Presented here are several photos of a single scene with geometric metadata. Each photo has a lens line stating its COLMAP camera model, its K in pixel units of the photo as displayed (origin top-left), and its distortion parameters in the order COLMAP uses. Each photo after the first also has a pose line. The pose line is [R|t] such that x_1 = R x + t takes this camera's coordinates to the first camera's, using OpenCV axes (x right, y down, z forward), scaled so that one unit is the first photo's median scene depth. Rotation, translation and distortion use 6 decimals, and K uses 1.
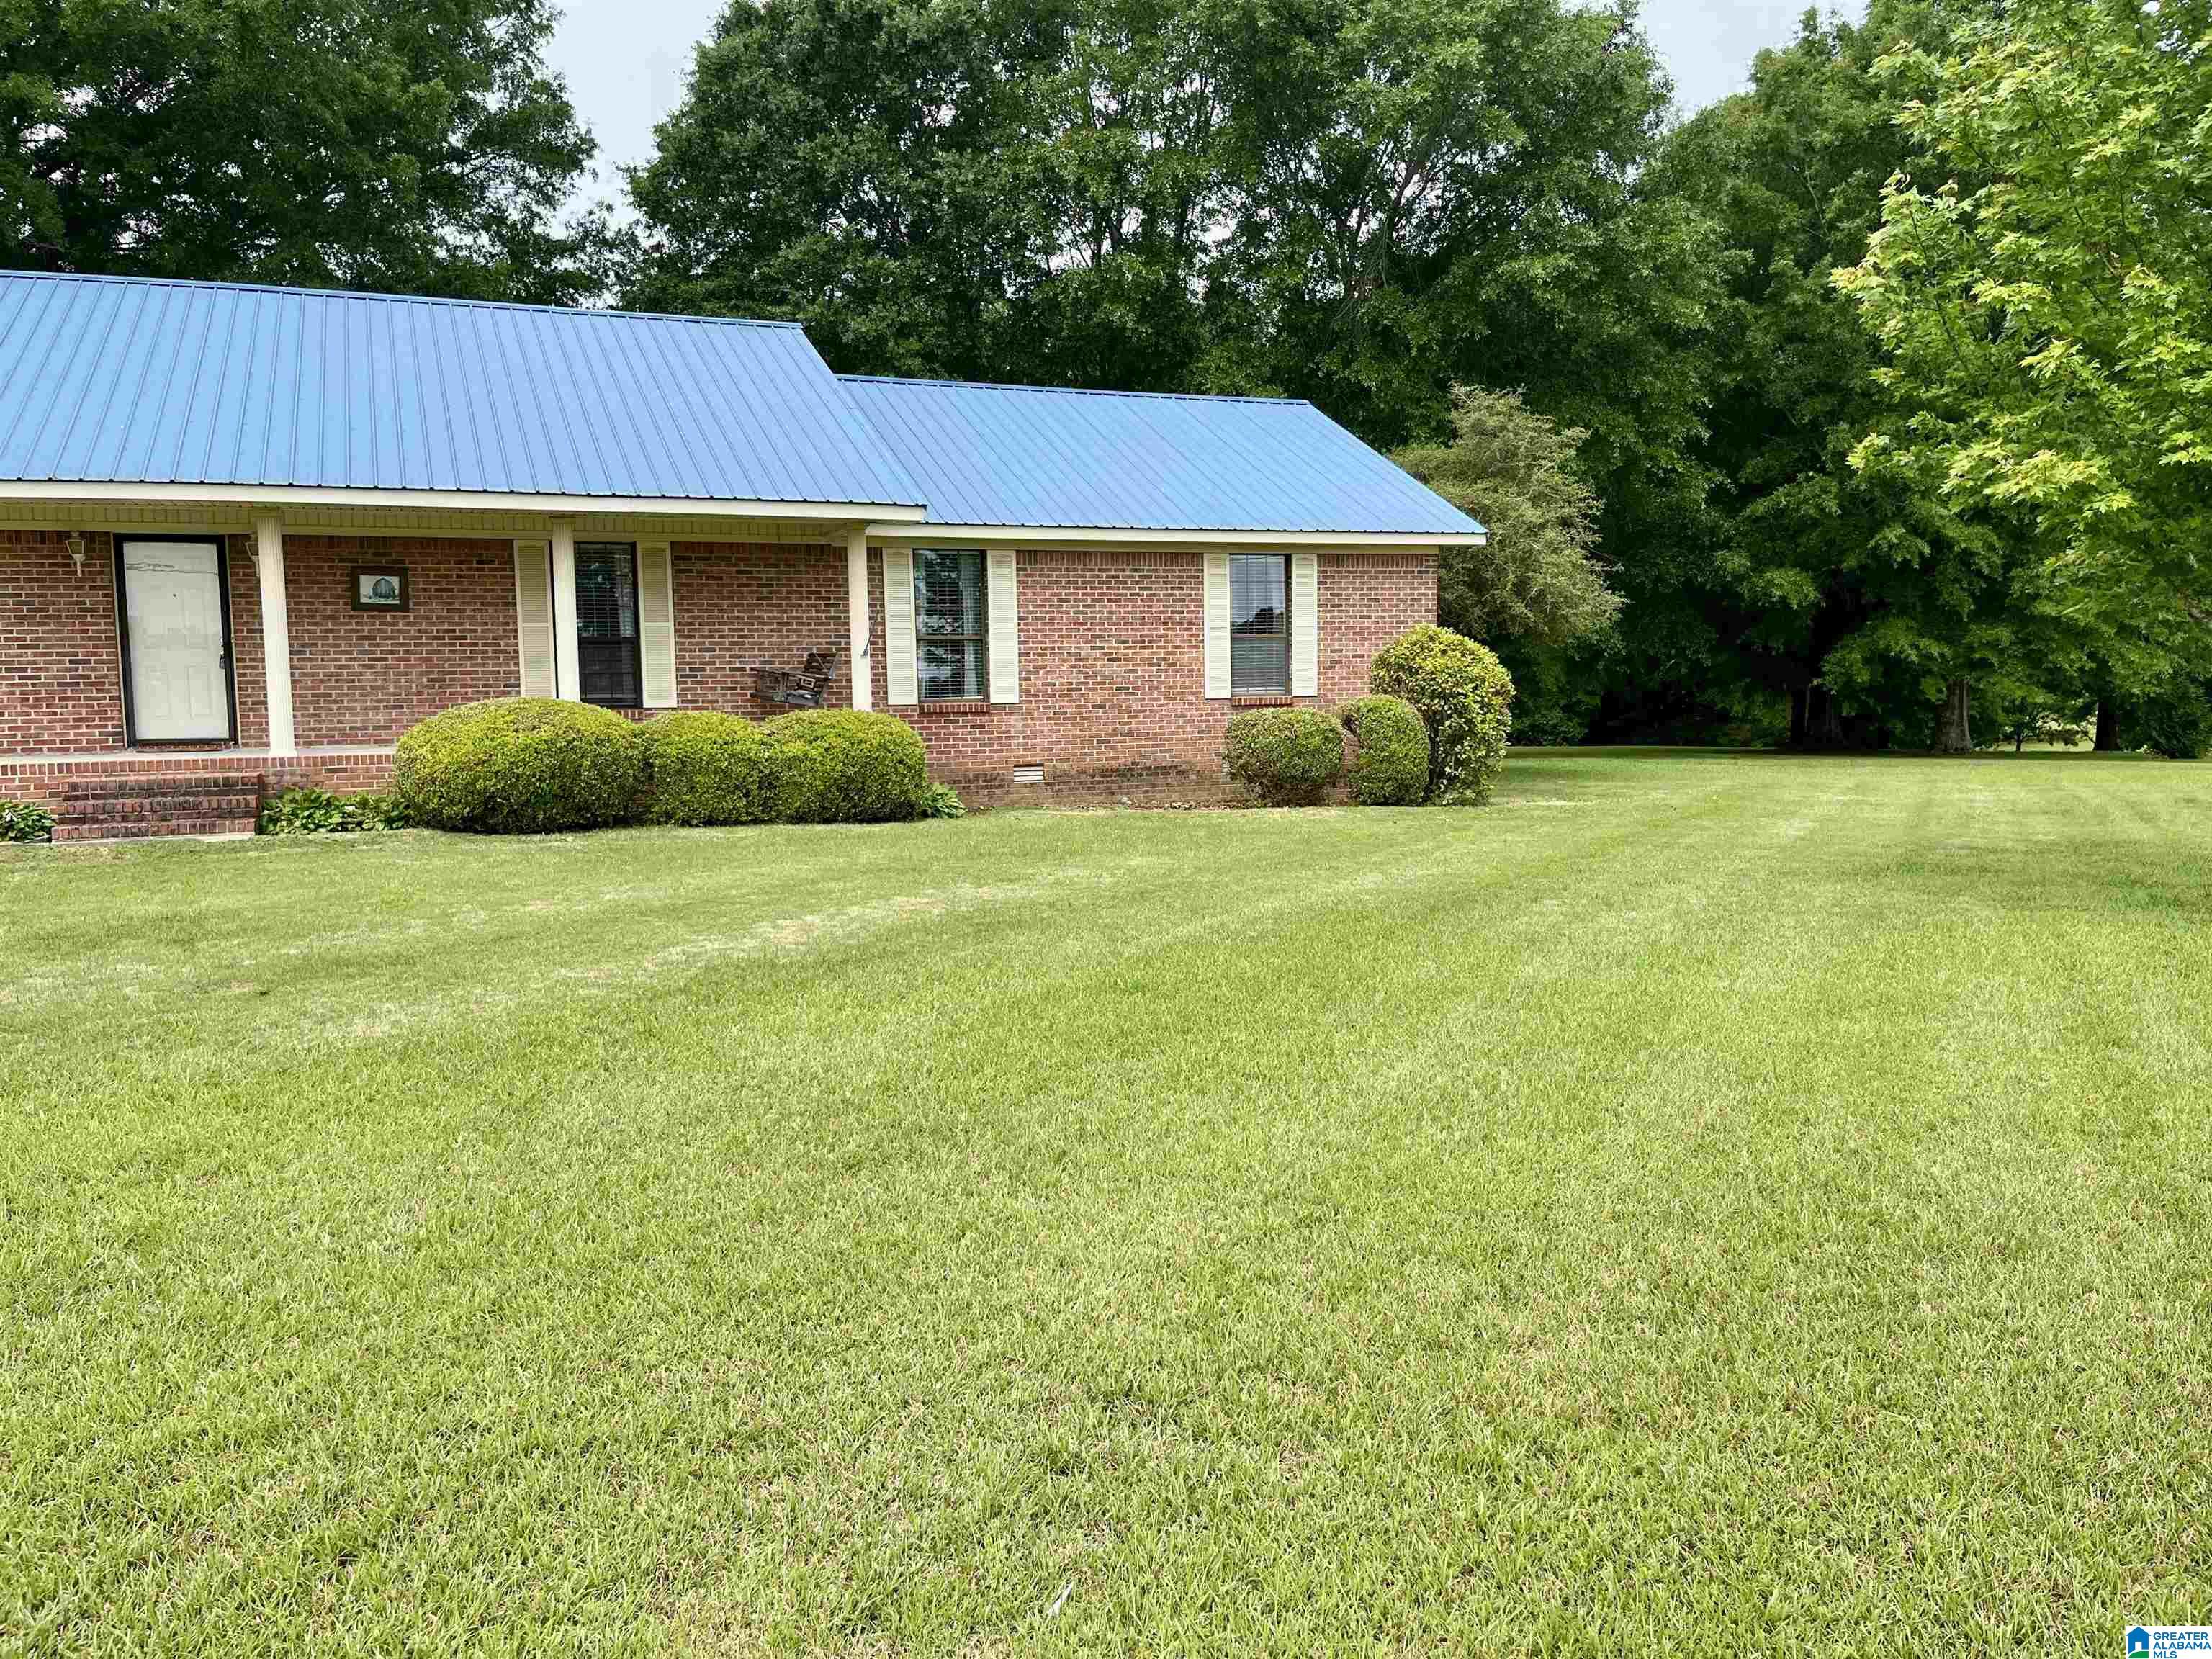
lens RADIAL K [[1680.3, 0, 1106.0], [0, 1680.3, 829.5], [0, 0, 1]] dist [0.037495, -0.006191]
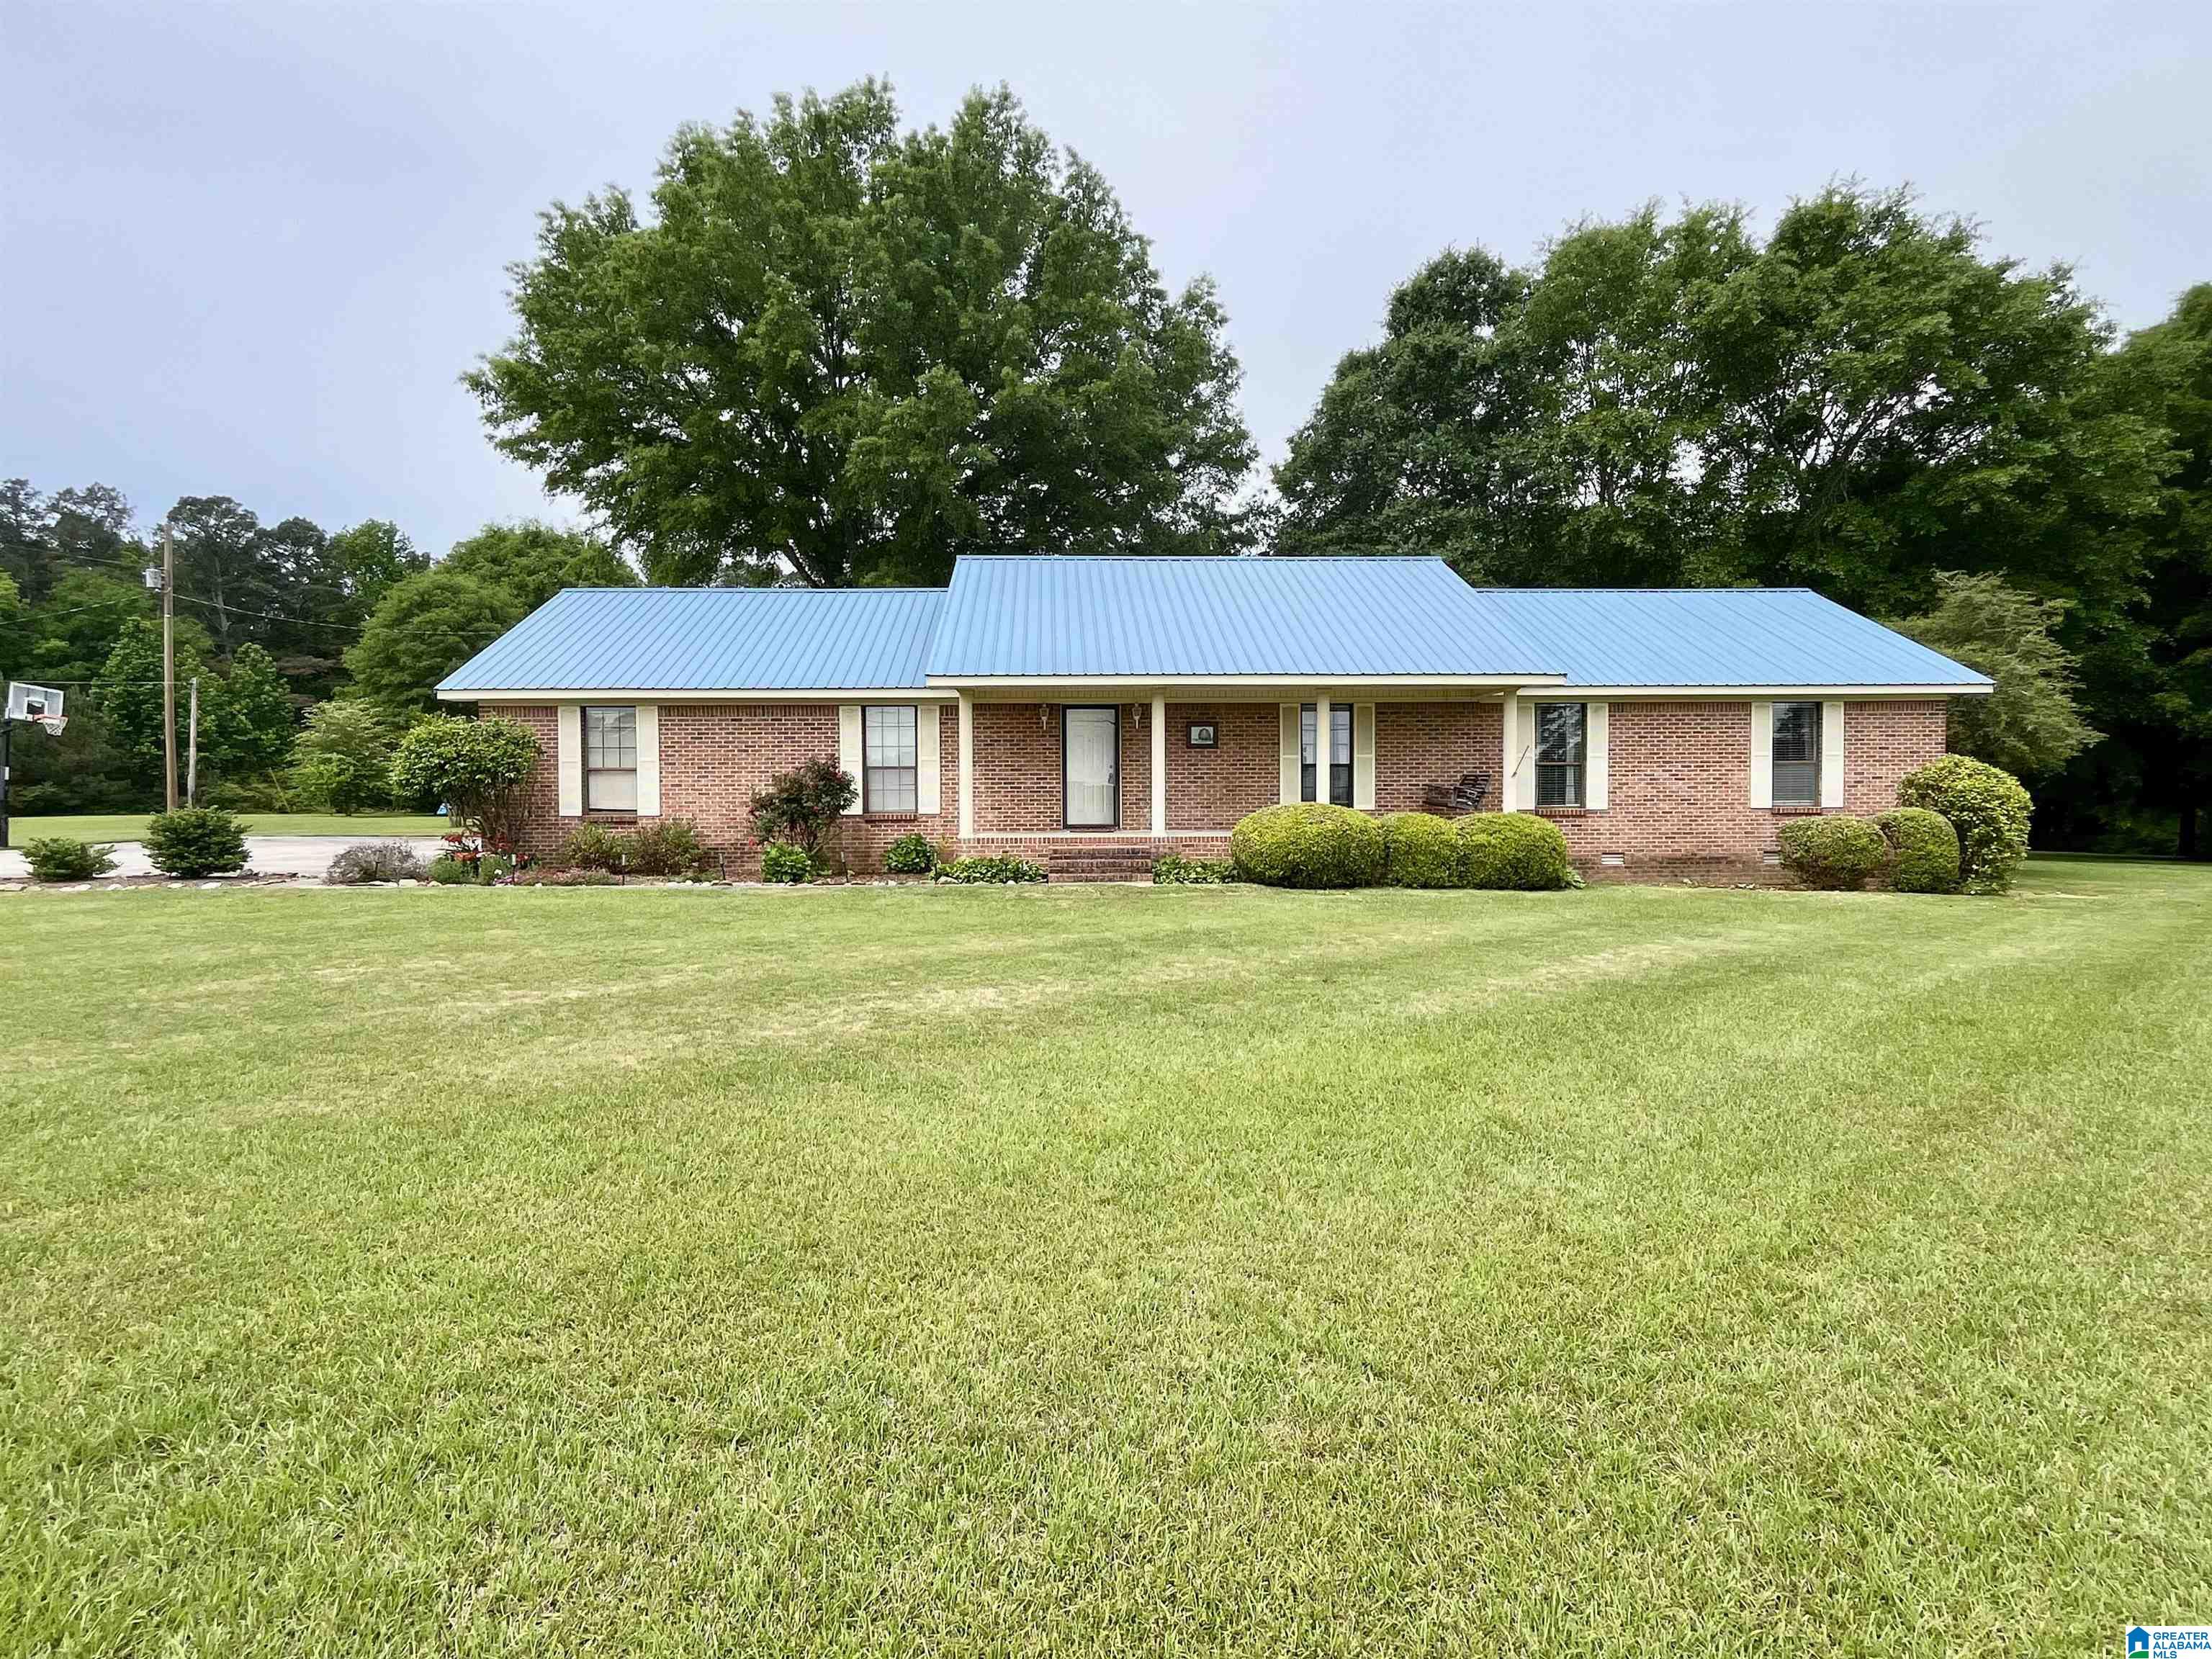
lens RADIAL K [[1129.7, 0, 1106.0], [0, 1129.7, 829.5], [0, 0, 1]] dist [0.031319, -0.015521]
pose [[0.943070, 0.021704, -0.331884, -0.124782], [-0.039247, 0.998159, -0.046245, 0.002453], [0.330269, 0.056638, 0.942186, -0.042076]]
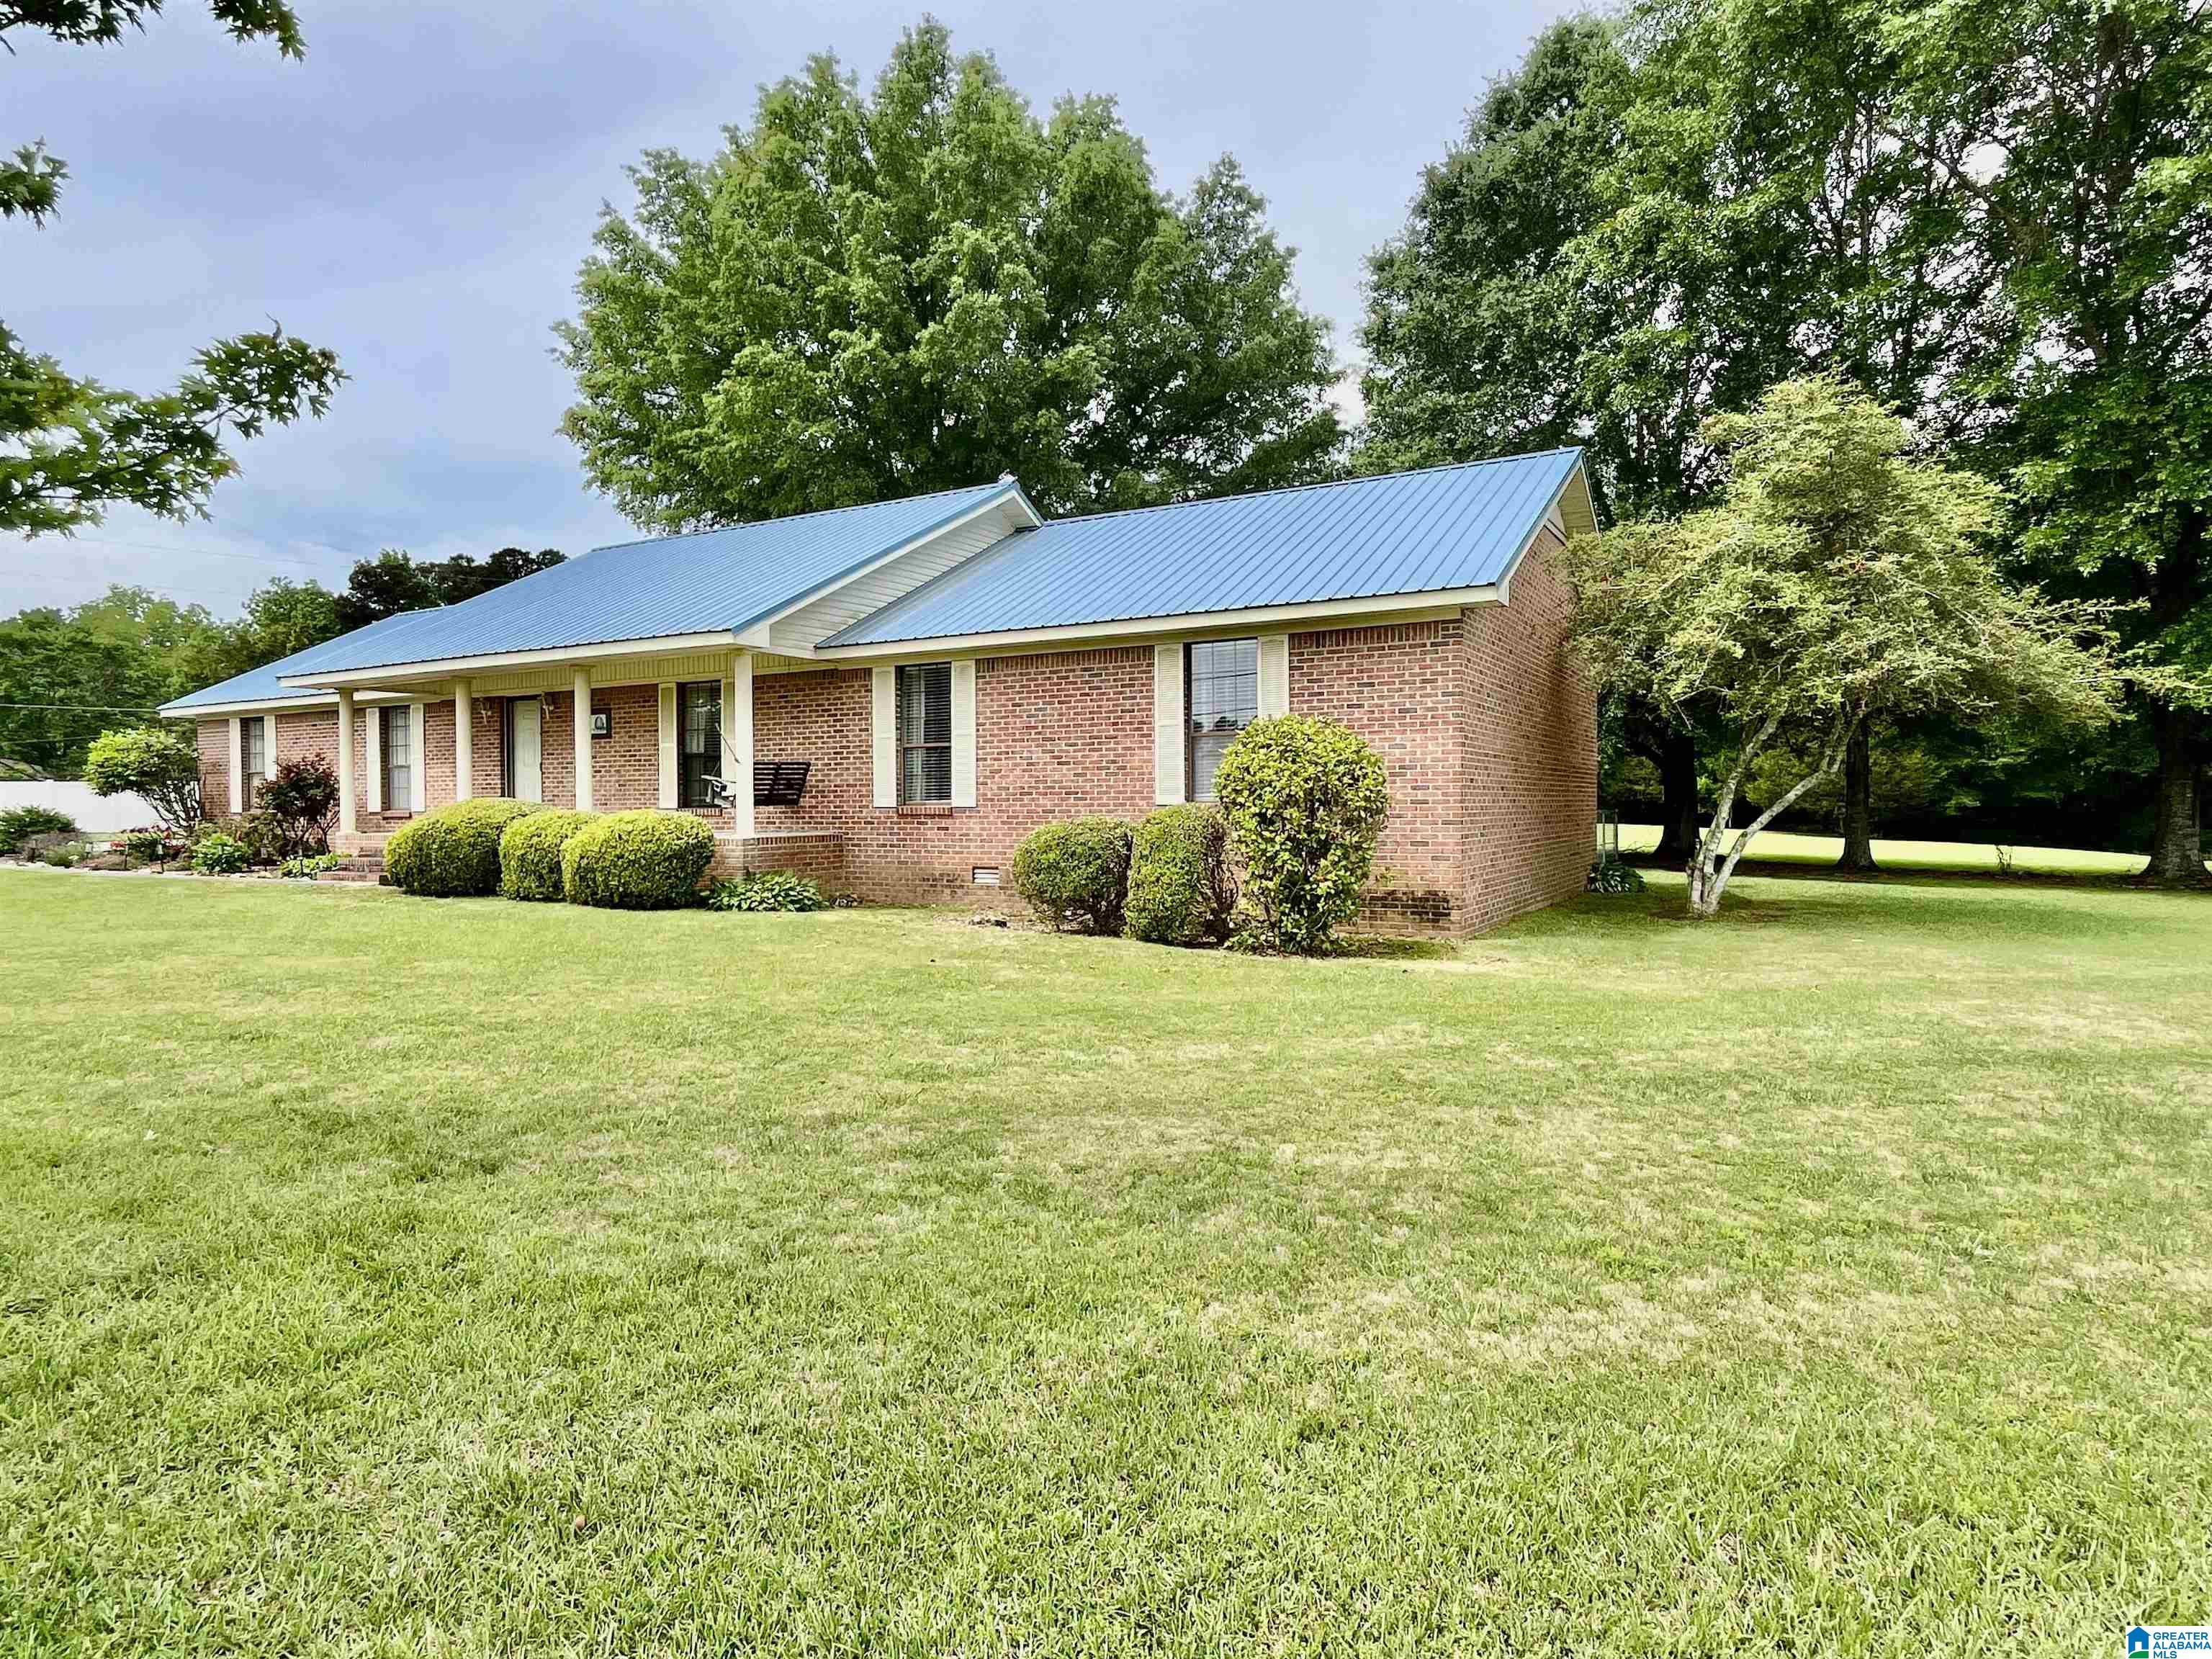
lens RADIAL K [[1216.7, 0, 1106.0], [0, 1216.7, 829.5], [0, 0, 1]] dist [-0.000784, 0.000048]
pose [[0.629192, 0.032839, -0.776556, 0.537491], [-0.065155, 0.997819, -0.010596, -0.055309], [0.774515, 0.057264, 0.629959, 0.557959]]
